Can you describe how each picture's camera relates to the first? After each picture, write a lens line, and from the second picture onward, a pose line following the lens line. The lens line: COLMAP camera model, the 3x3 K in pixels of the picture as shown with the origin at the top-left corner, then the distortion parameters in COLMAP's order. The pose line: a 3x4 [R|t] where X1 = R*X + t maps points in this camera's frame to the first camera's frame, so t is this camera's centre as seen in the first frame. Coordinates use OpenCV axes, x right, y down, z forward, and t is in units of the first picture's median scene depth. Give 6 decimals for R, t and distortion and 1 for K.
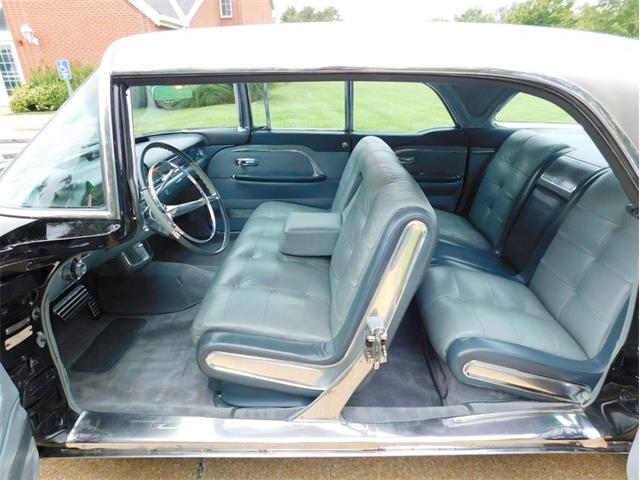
lens RADIAL K [[422.2, 0, 320.0], [0, 422.2, 240.0], [0, 0, 1]] dist [-0.079100, 0.064322]
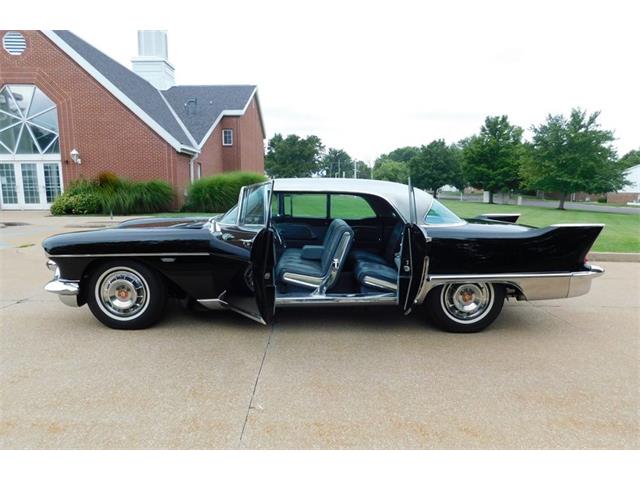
lens RADIAL K [[422.2, 0, 320.0], [0, 422.2, 240.0], [0, 0, 1]] dist [-0.079100, 0.064322]
pose [[0.998769, 0.020950, 0.044965, -0.061769], [-0.008371, 0.964622, -0.263505, 0.379562], [-0.048895, 0.262804, 0.963610, -0.947374]]
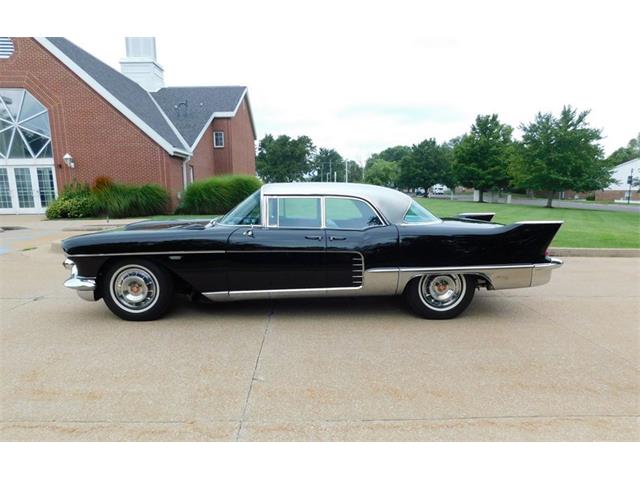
lens RADIAL K [[420.6, 0, 320.5], [0, 420.6, 259.4], [0, 0, 1]] dist [-0.040496, 0.002659]
pose [[0.997879, 0.005716, 0.064850, -0.064504], [0.008733, 0.975382, -0.220351, 0.443506], [-0.064513, 0.220450, 0.973263, -1.140625]]
